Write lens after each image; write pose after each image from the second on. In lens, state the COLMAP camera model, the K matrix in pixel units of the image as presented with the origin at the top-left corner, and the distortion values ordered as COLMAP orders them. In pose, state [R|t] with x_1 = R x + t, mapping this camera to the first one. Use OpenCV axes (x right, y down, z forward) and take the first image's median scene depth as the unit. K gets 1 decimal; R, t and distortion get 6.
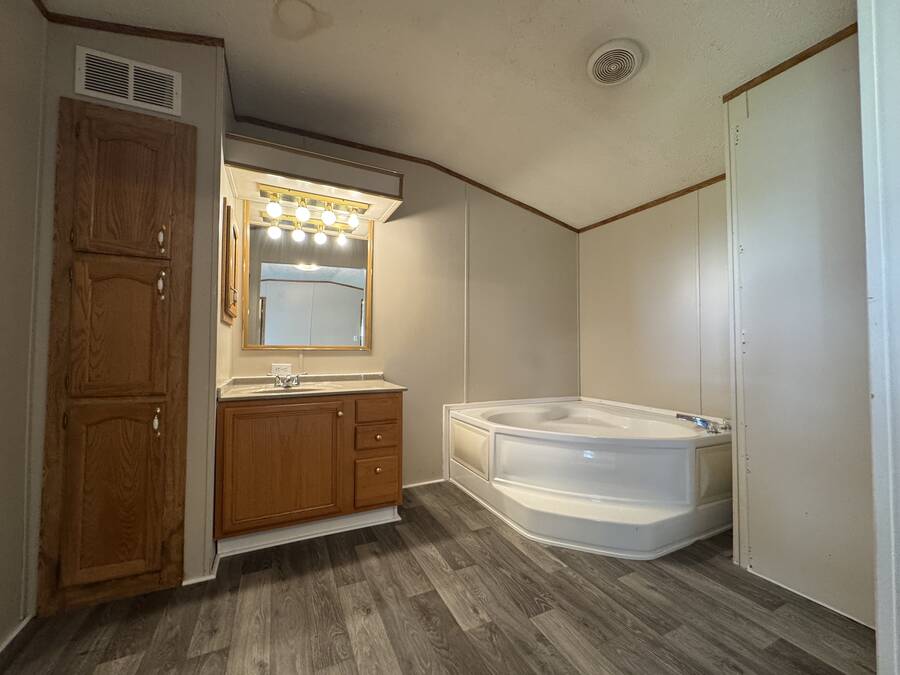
lens RADIAL K [[361.6, 0, 450.0], [0, 361.6, 337.5], [0, 0, 1]] dist [0.001475, 0.000250]
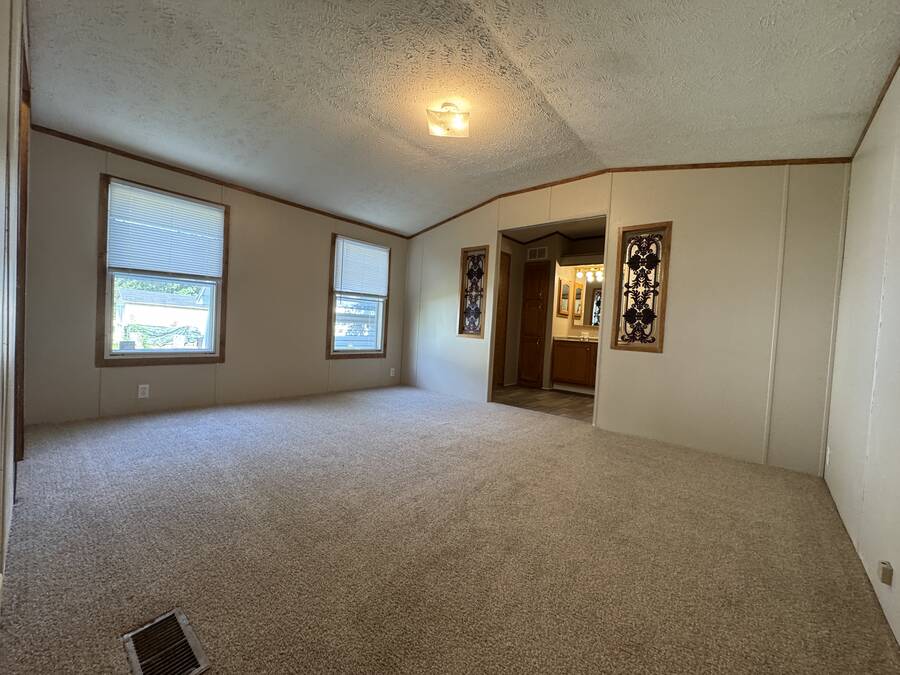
lens RADIAL K [[361.6, 0, 450.0], [0, 361.6, 337.5], [0, 0, 1]] dist [0.001475, 0.000250]
pose [[0.388600, 0.045747, -0.920270, 2.236502], [-0.022284, 0.998941, 0.040248, 0.039770], [0.921137, 0.004867, 0.389208, -1.279213]]
